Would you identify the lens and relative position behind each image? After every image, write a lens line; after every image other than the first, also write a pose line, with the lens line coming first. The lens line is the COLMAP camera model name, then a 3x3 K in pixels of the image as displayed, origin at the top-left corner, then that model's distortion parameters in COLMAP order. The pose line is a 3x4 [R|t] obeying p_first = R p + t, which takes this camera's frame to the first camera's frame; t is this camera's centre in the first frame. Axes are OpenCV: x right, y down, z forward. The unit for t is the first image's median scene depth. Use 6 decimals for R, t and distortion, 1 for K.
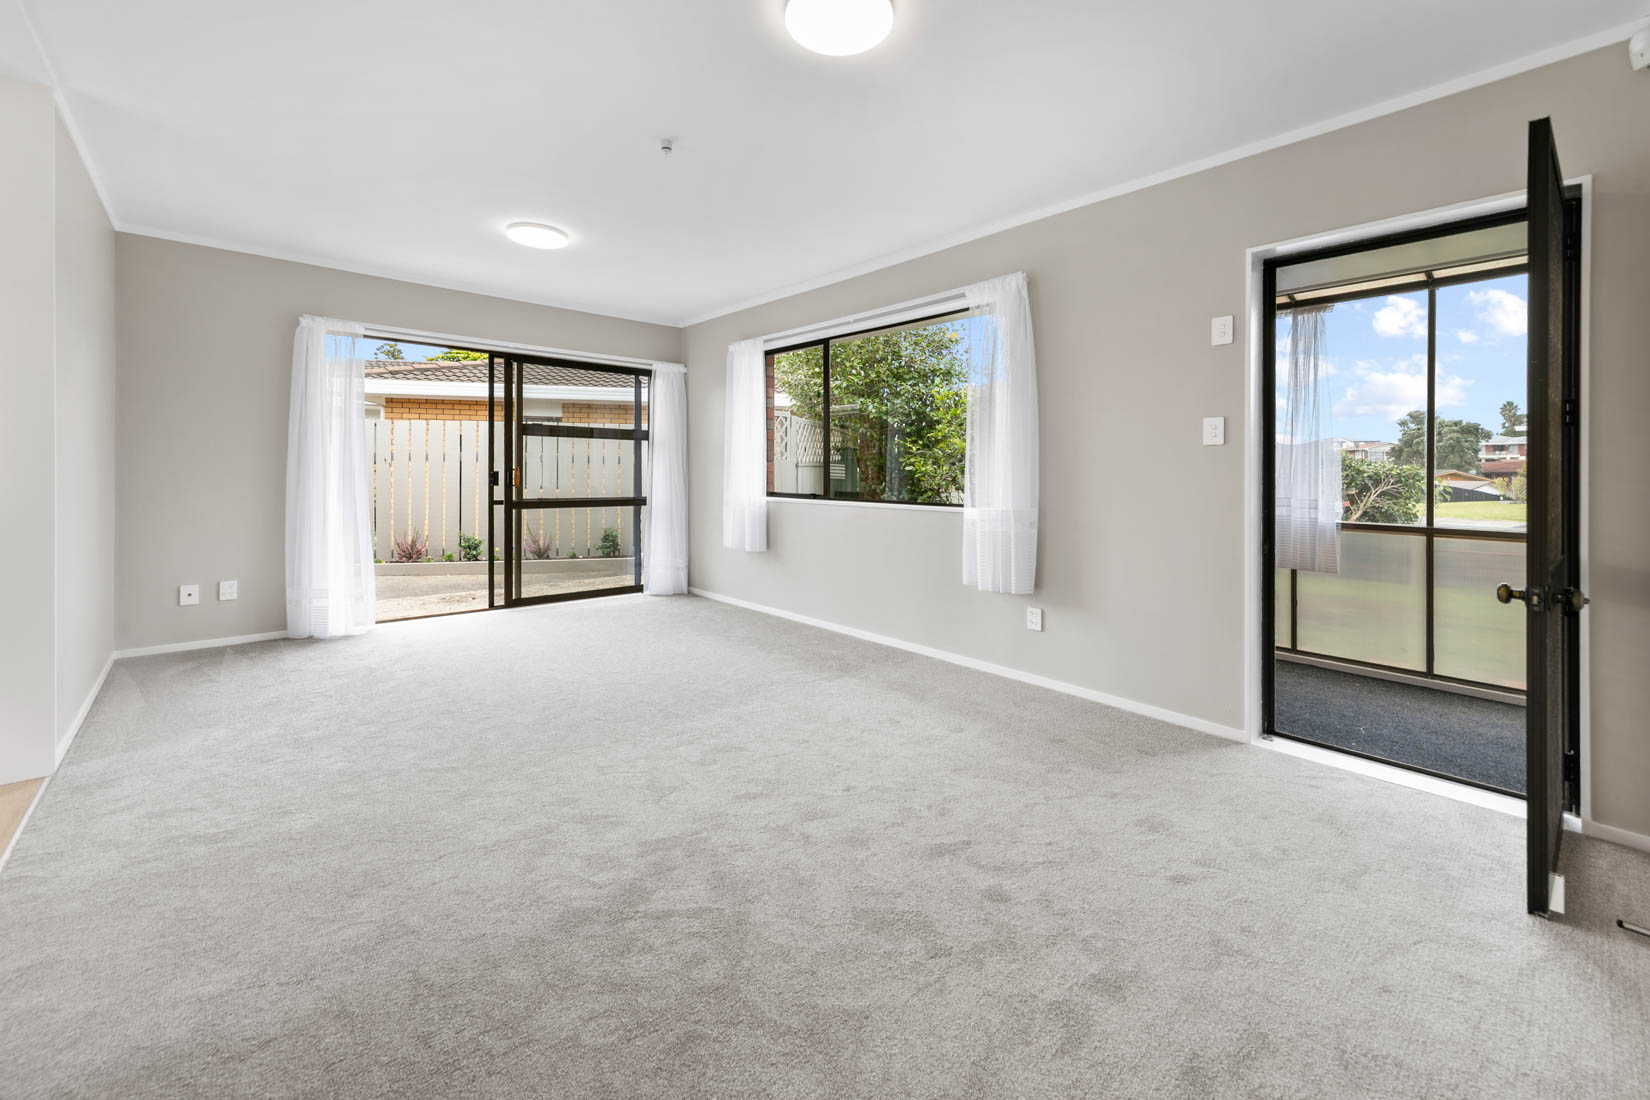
lens RADIAL K [[672.4, 0, 821.4], [0, 672.4, 473.7], [0, 0, 1]] dist [0.000247, -0.000012]
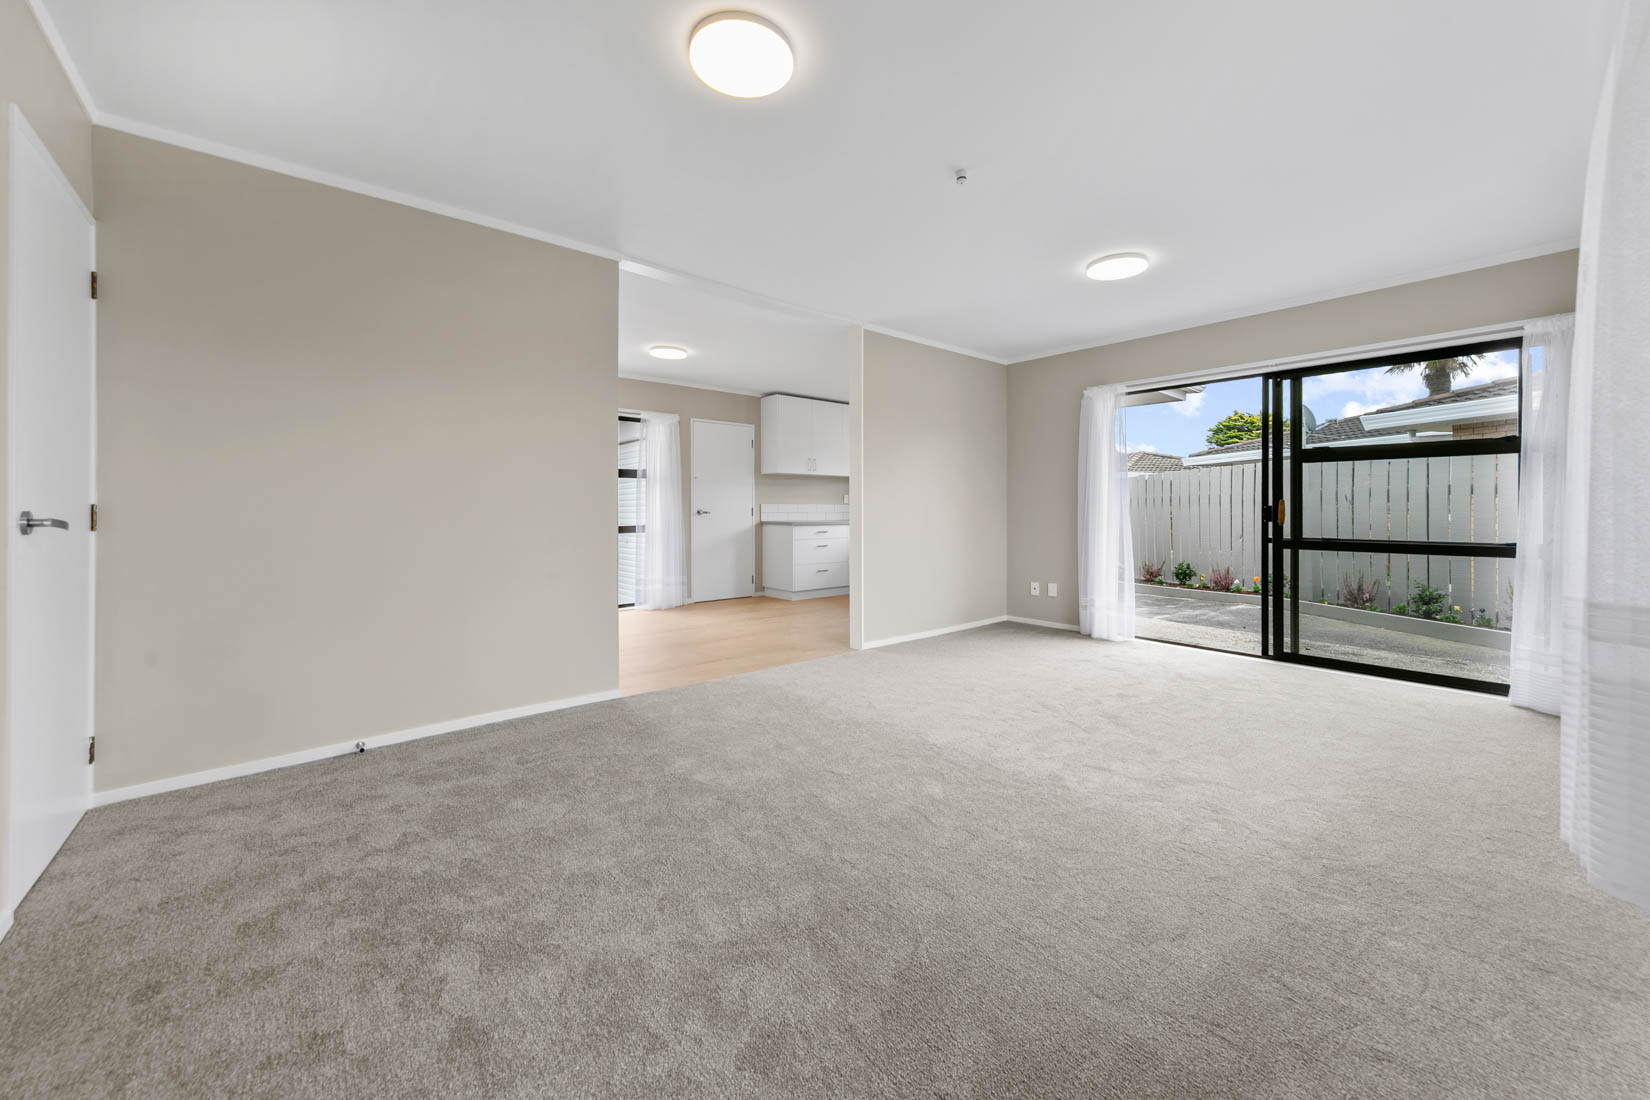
lens RADIAL K [[617.3, 0, 826.4], [0, 617.3, 518.8], [0, 0, 1]] dist [0.000160, -0.000052]
pose [[-0.031375, 0.005395, -0.999493, 0.364617], [-0.003031, 0.999980, 0.005493, 0.010897], [0.999503, 0.003202, -0.031358, 0.432317]]
